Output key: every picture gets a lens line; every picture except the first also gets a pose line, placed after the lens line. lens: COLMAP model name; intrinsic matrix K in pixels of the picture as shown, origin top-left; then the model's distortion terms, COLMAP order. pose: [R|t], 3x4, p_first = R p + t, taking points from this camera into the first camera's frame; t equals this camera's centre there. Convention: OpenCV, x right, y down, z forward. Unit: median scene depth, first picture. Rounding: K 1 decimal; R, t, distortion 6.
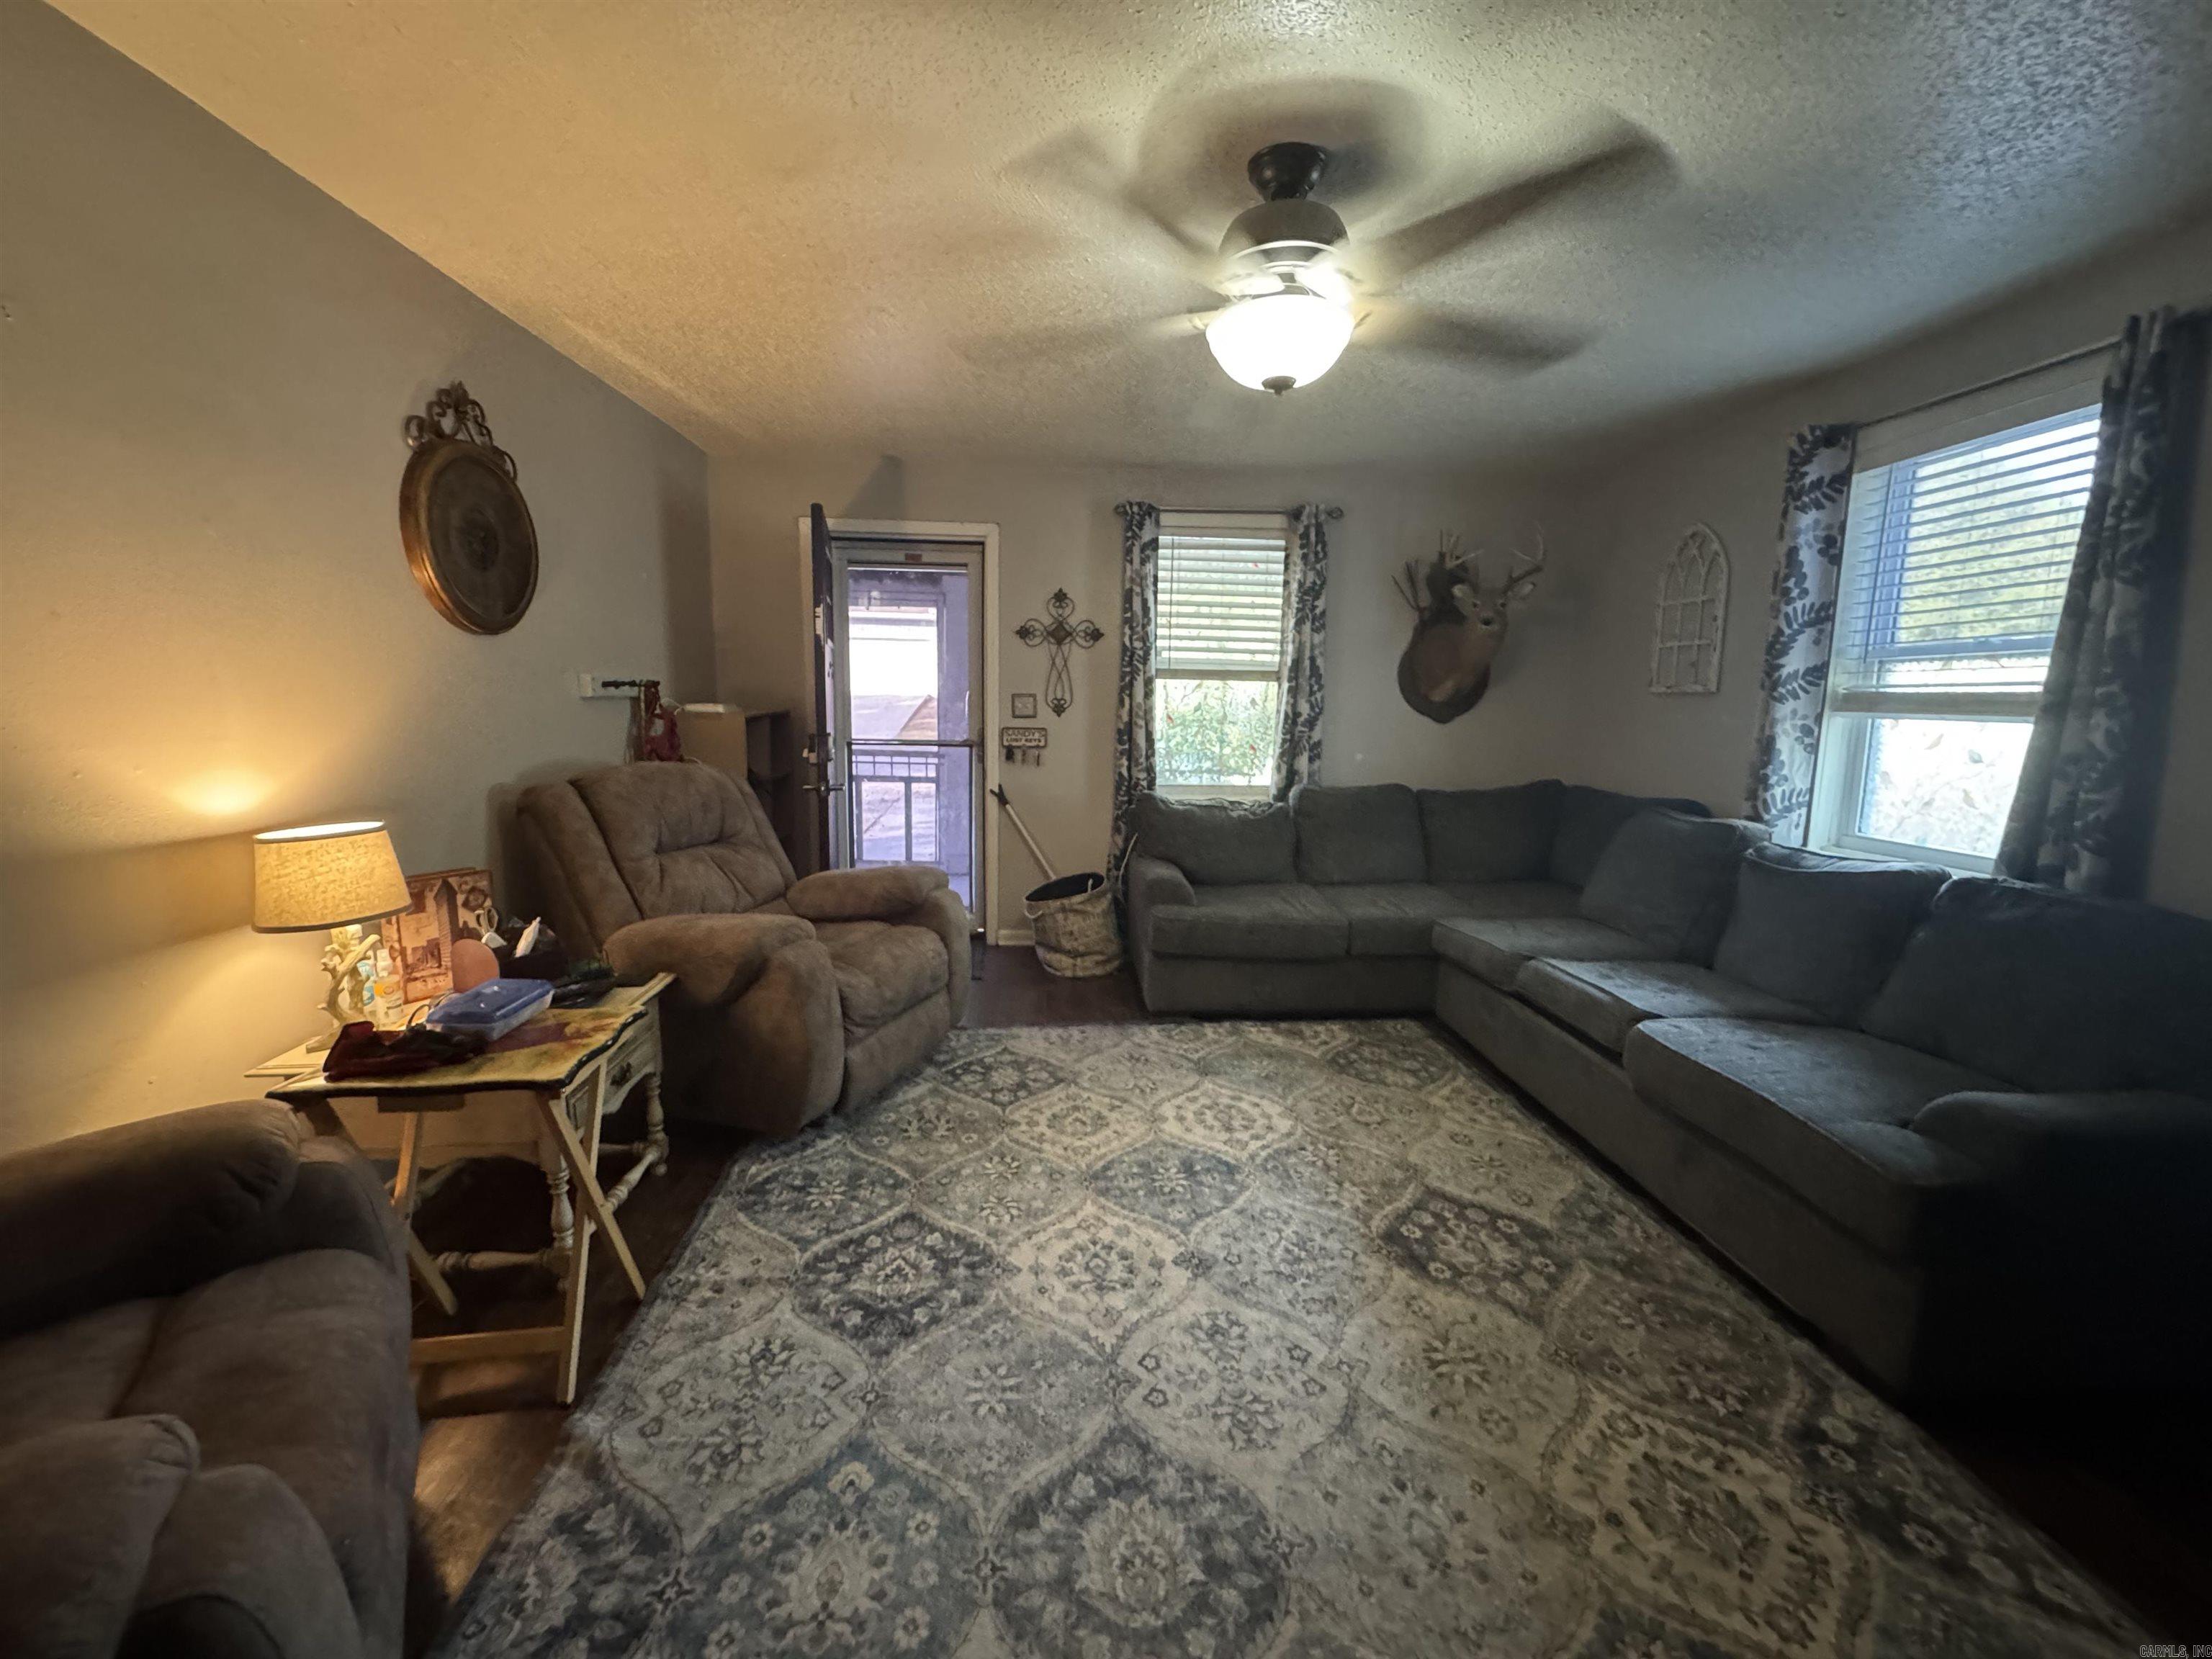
lens RADIAL K [[887.4, 0, 1107.9], [0, 887.4, 828.5], [0, 0, 1]] dist [-0.001196, -0.000044]
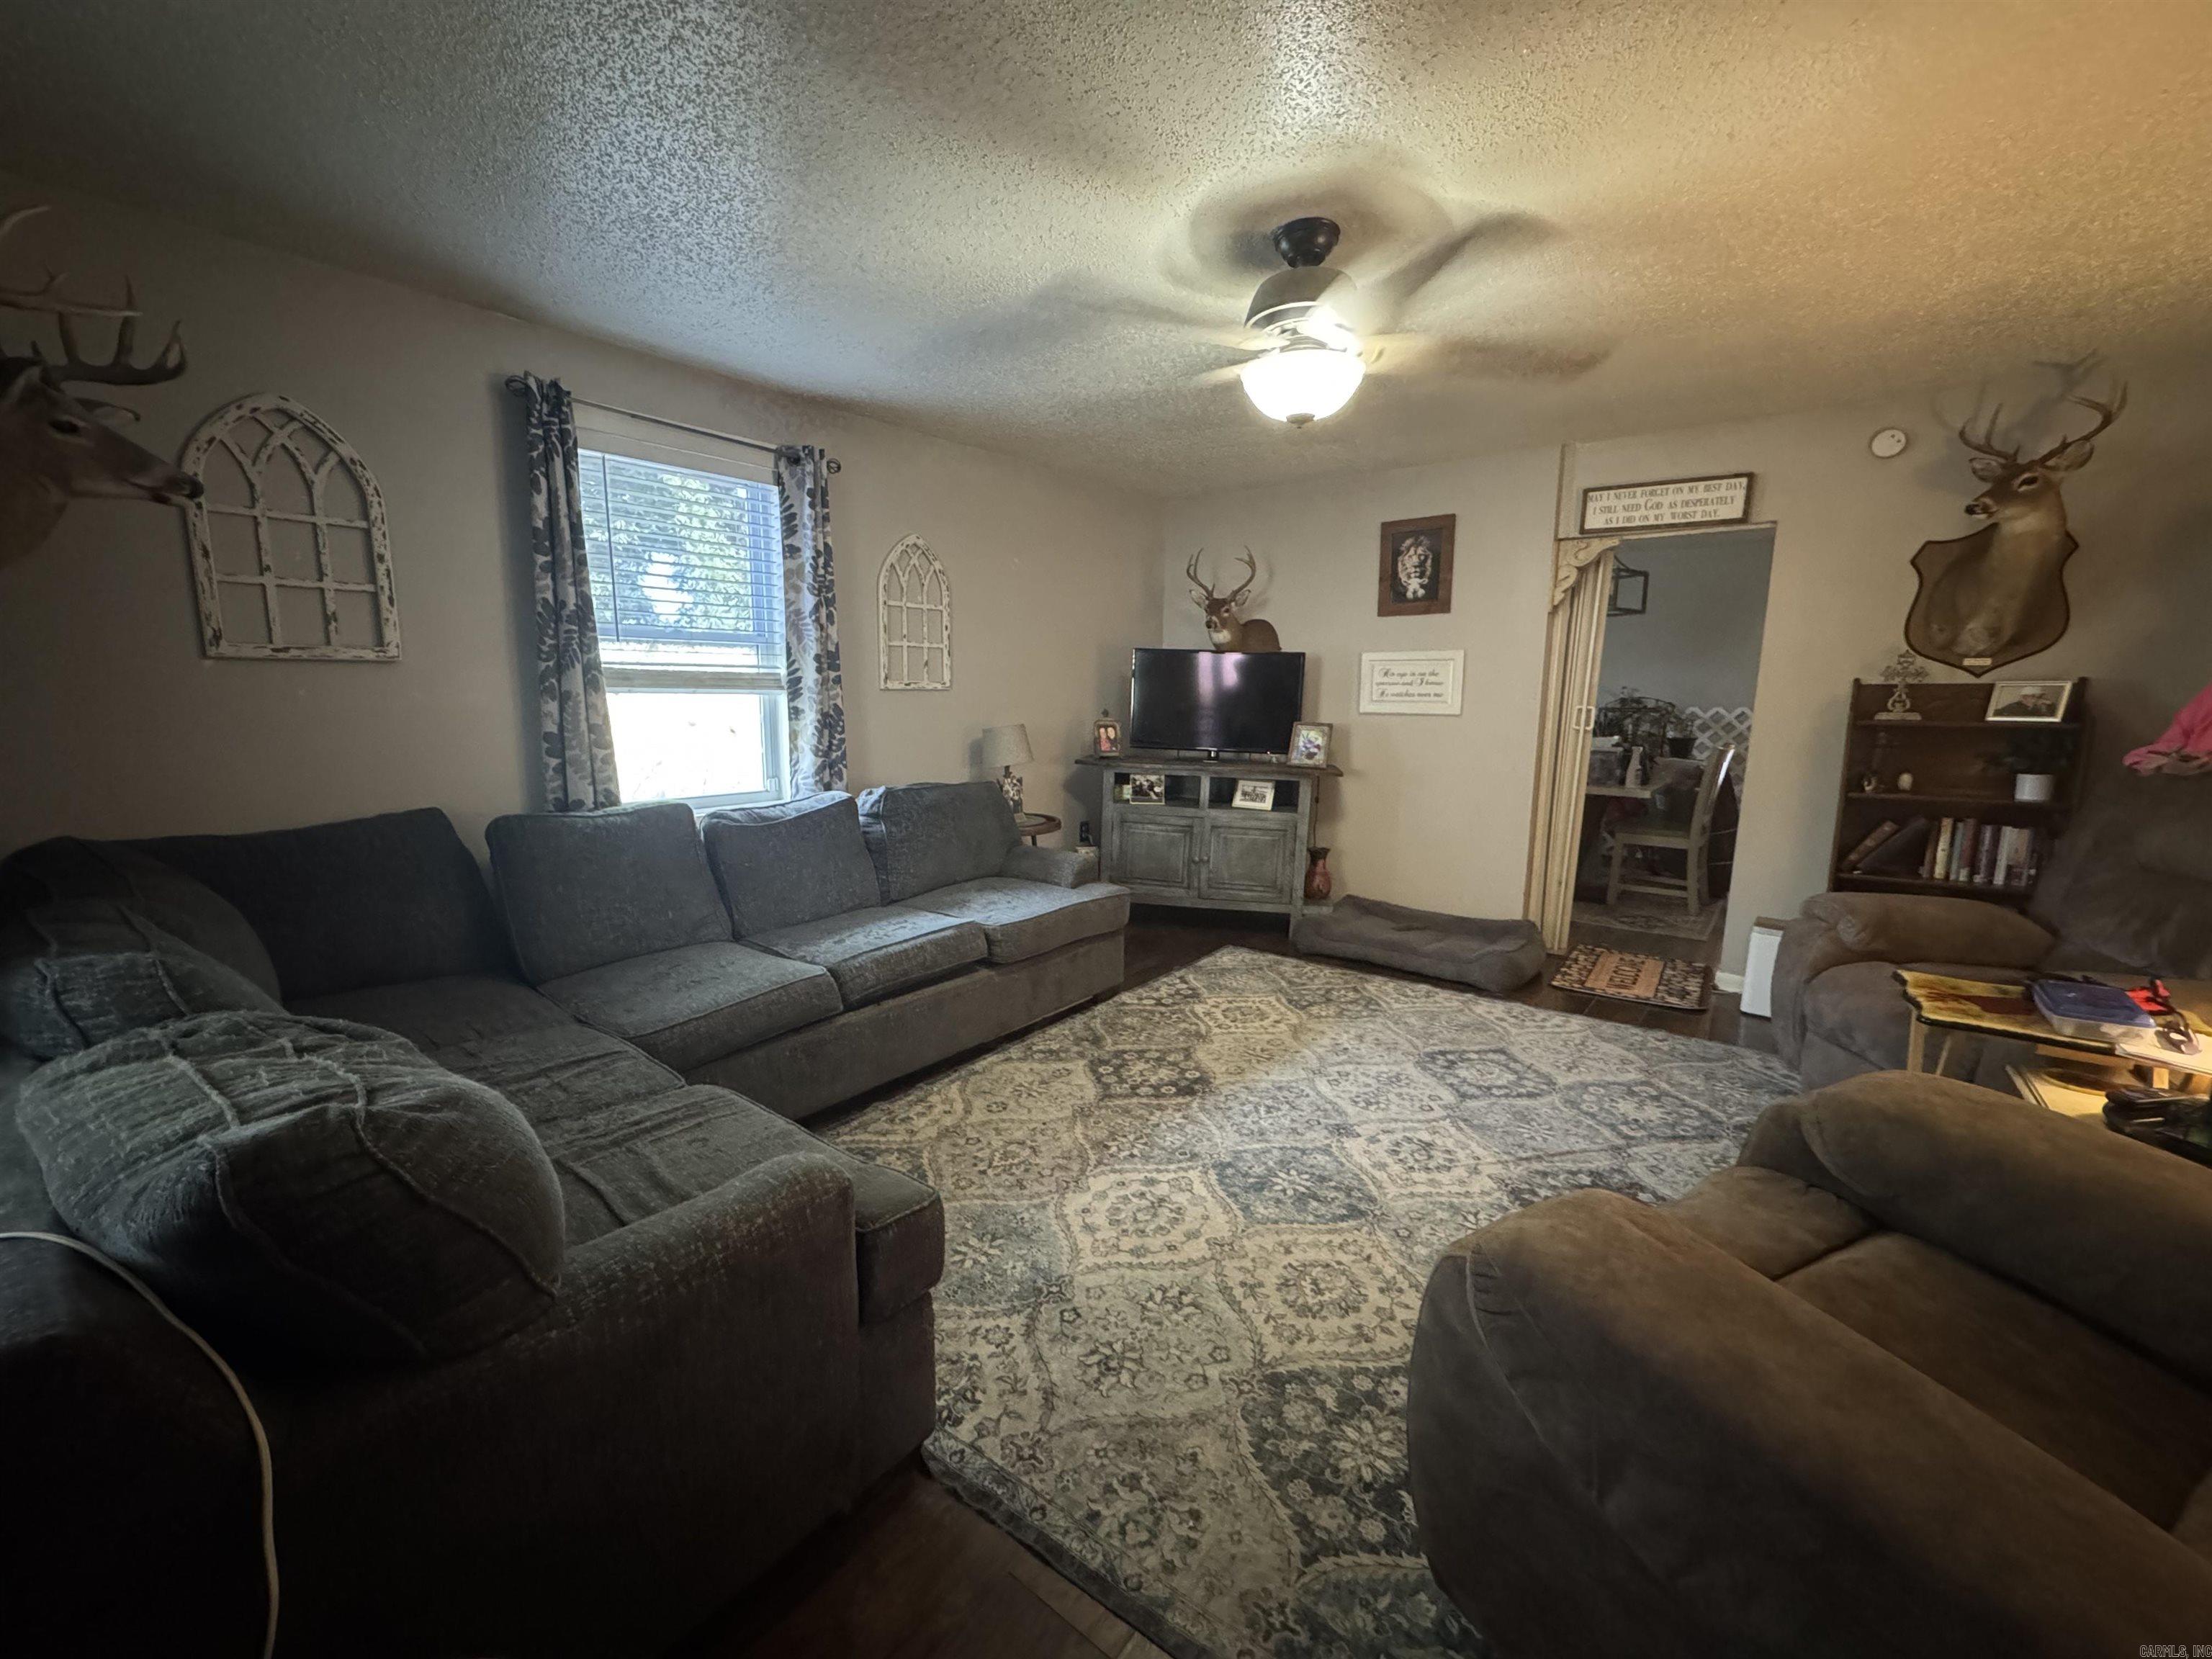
lens RADIAL K [[887.4, 0, 1100.3], [0, 887.4, 827.3], [0, 0, 1]] dist [-0.001196, -0.000044]
pose [[-0.740366, -0.117102, 0.661925, -0.410679], [0.081567, 0.961782, 0.261383, -0.273470], [-0.667237, 0.247511, -0.702519, 1.910831]]
